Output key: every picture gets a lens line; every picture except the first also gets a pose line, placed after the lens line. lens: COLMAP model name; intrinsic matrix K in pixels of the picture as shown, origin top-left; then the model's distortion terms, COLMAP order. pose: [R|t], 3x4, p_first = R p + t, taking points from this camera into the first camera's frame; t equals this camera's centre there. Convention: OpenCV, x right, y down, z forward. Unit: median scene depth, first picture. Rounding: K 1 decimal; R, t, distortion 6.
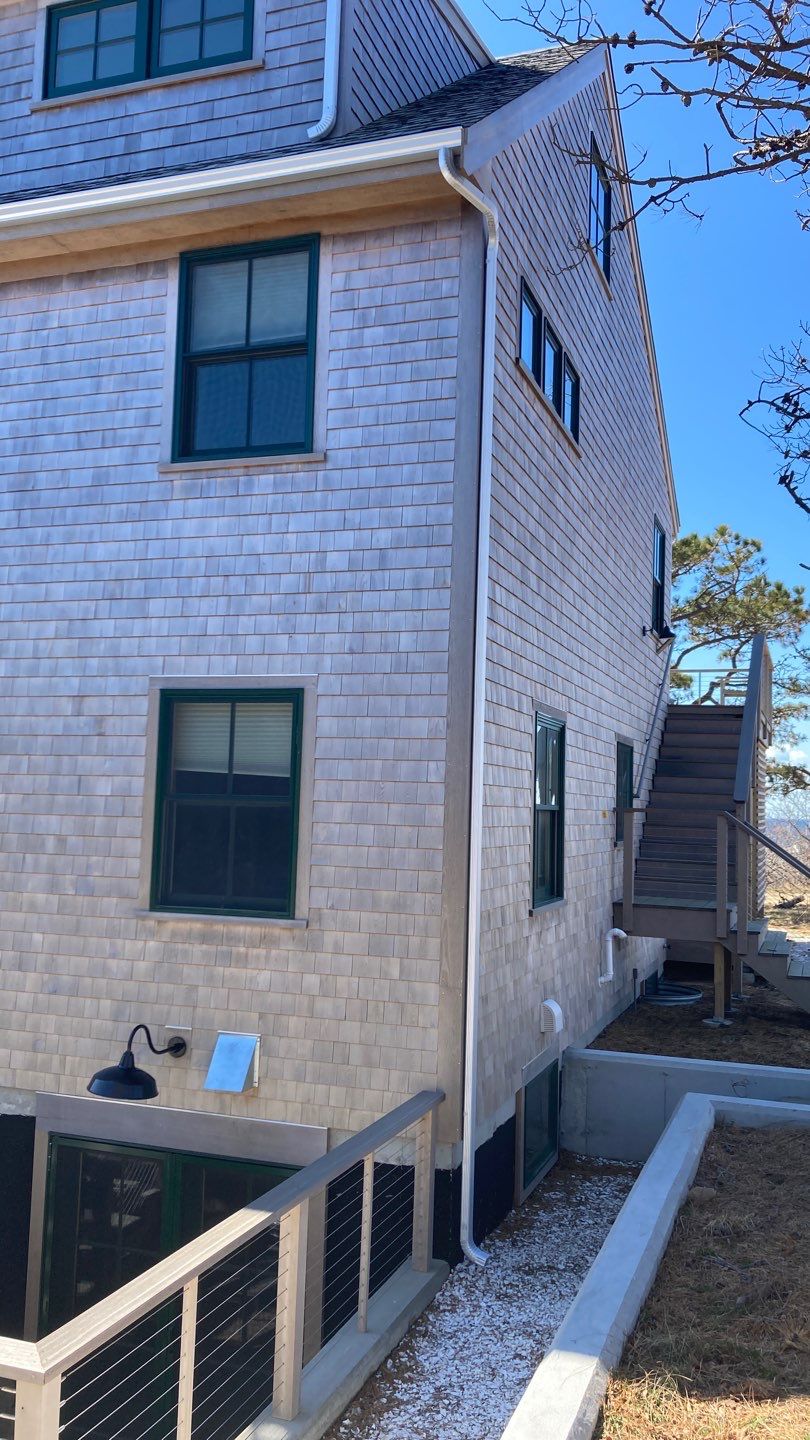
lens RADIAL K [[1188.1, 0, 408.3], [0, 1188.1, 729.1], [0, 0, 1]] dist [0.064849, -0.127276]
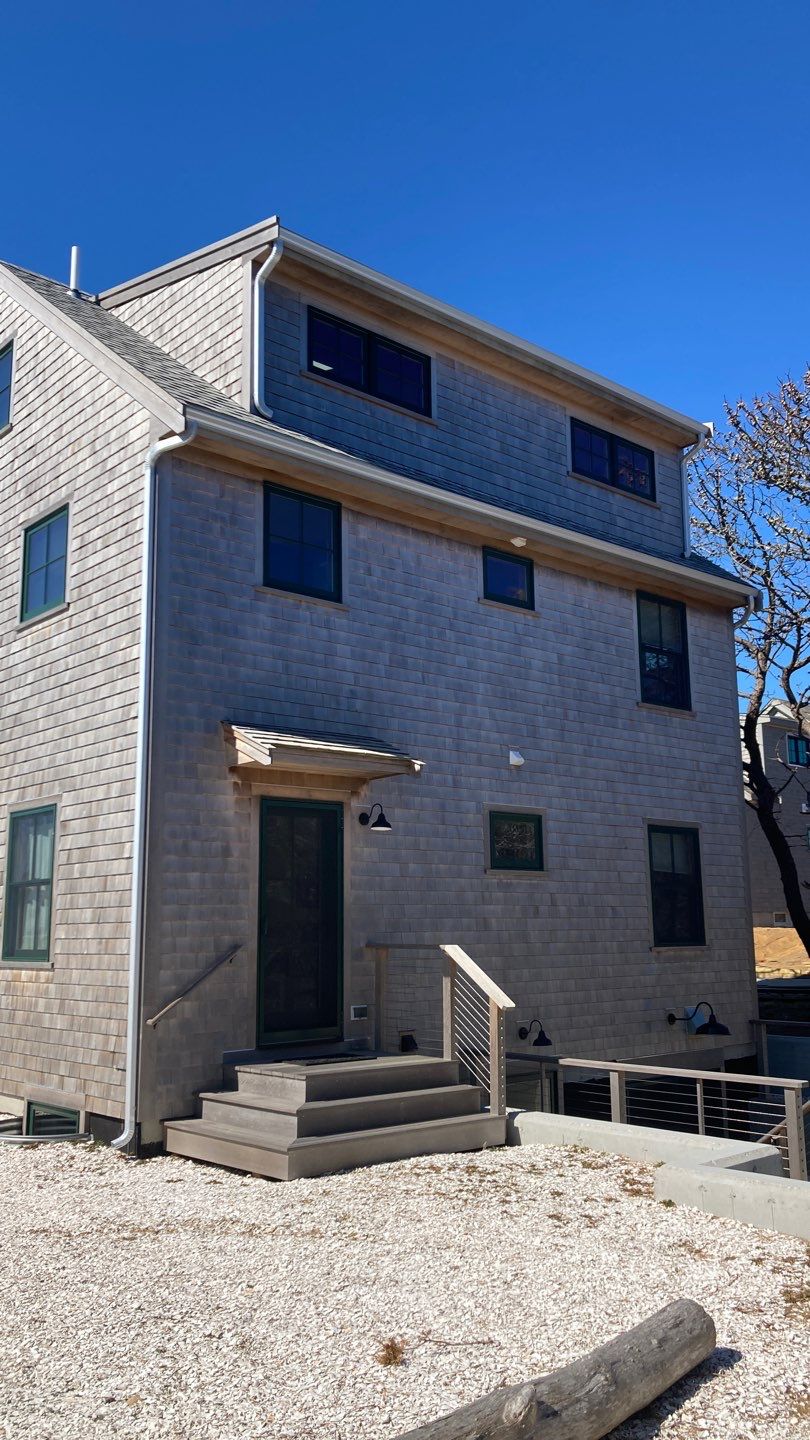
lens RADIAL K [[1178.7, 0, 405.0], [0, 1178.7, 720.0], [0, 0, 1]] dist [0.072794, -0.223666]
pose [[0.492055, 0.121998, 0.861973, -1.738610], [-0.033544, 0.992054, -0.121260, 0.034731], [-0.869918, 0.030753, 0.492237, 0.369777]]
